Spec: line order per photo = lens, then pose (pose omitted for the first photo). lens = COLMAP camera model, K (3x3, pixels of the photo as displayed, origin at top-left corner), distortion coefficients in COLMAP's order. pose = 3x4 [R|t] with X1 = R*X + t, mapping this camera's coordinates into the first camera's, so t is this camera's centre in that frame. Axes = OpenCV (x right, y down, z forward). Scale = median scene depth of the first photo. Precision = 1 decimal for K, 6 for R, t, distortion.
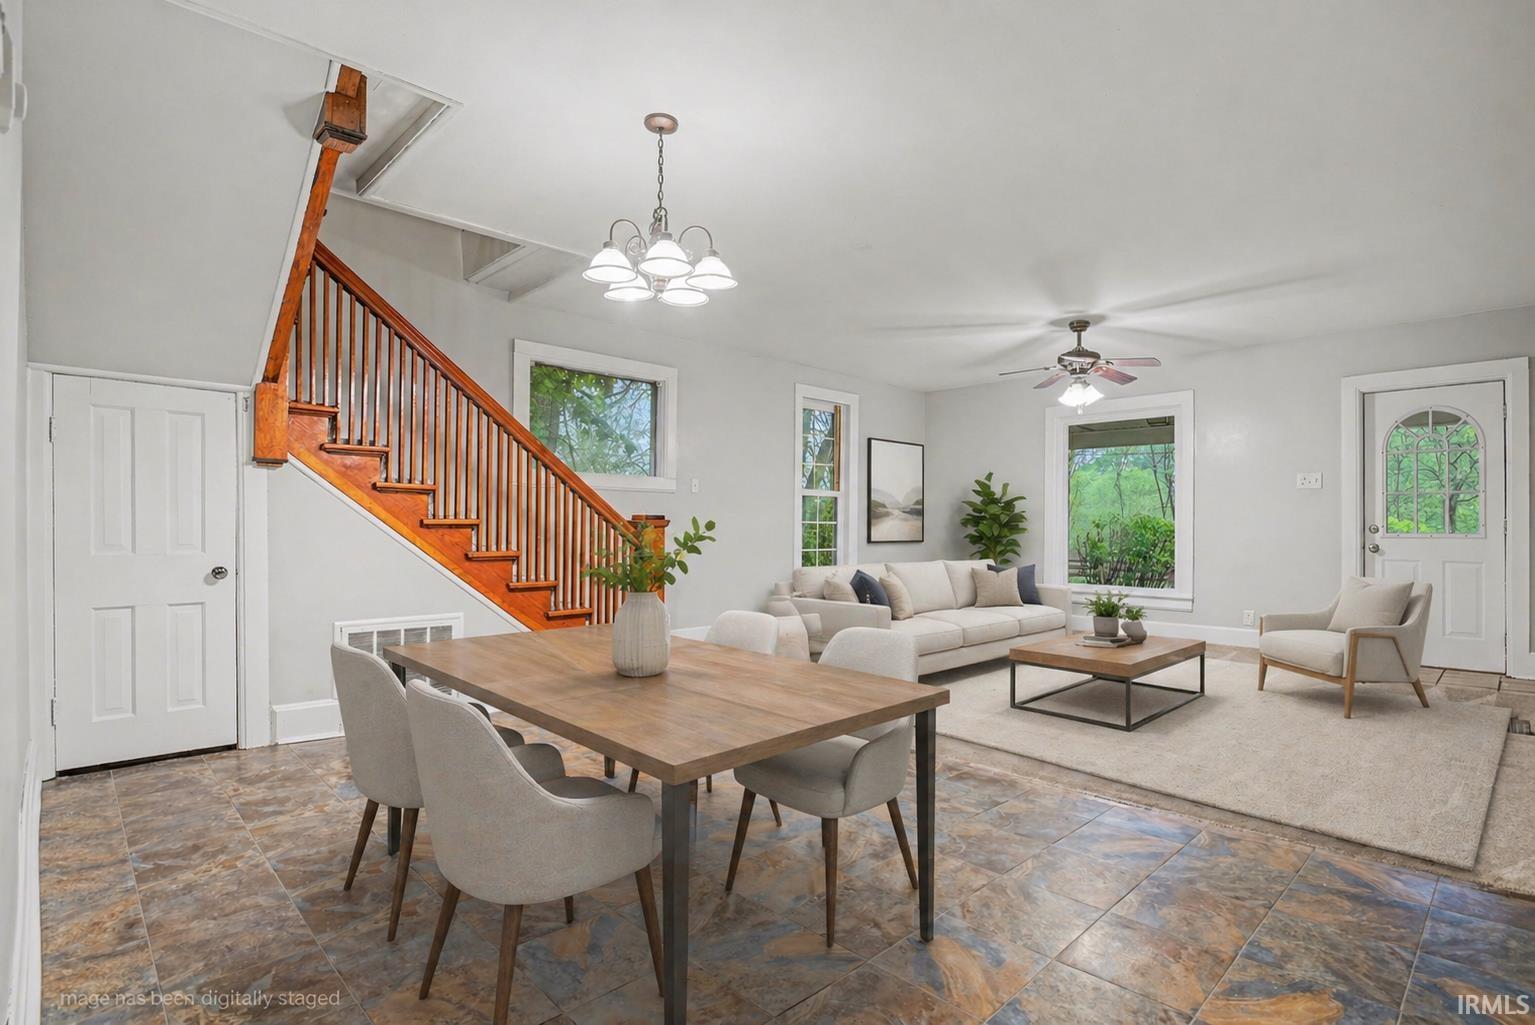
lens RADIAL K [[762.6, 0, 772.2], [0, 762.6, 518.2], [0, 0, 1]] dist [-0.036052, 0.000059]
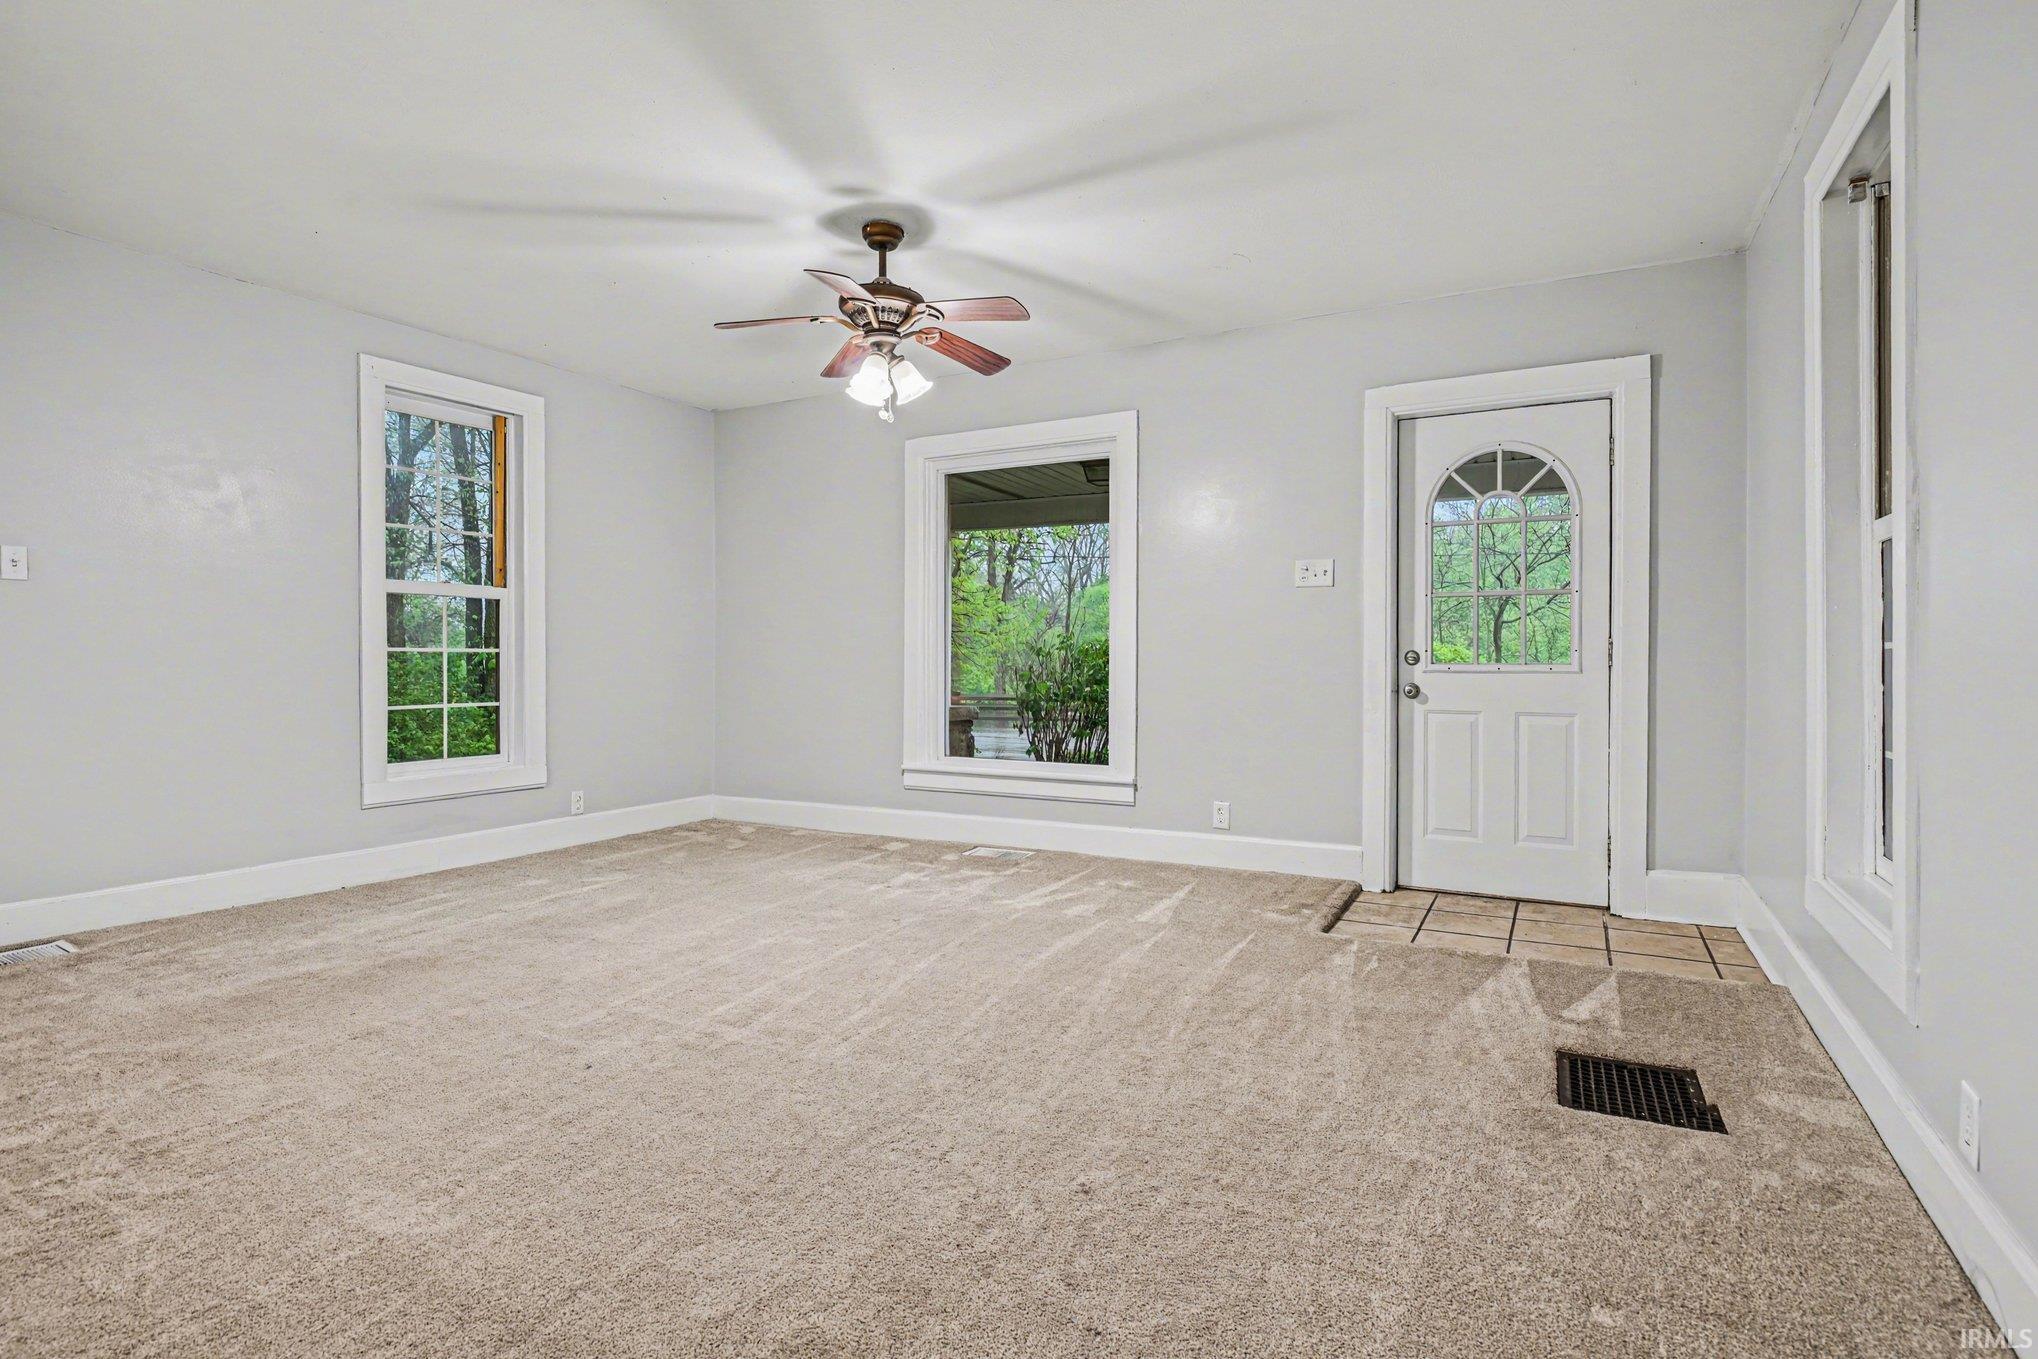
lens RADIAL K [[1009.8, 0, 1049.5], [0, 1009.8, 675.6], [0, 0, 1]] dist [-0.022621, 0.000441]
pose [[0.949524, -0.011658, 0.313478, 0.300198], [0.002339, 0.999545, 0.030088, 0.004682], [-0.313686, -0.027836, 0.949119, 0.352042]]
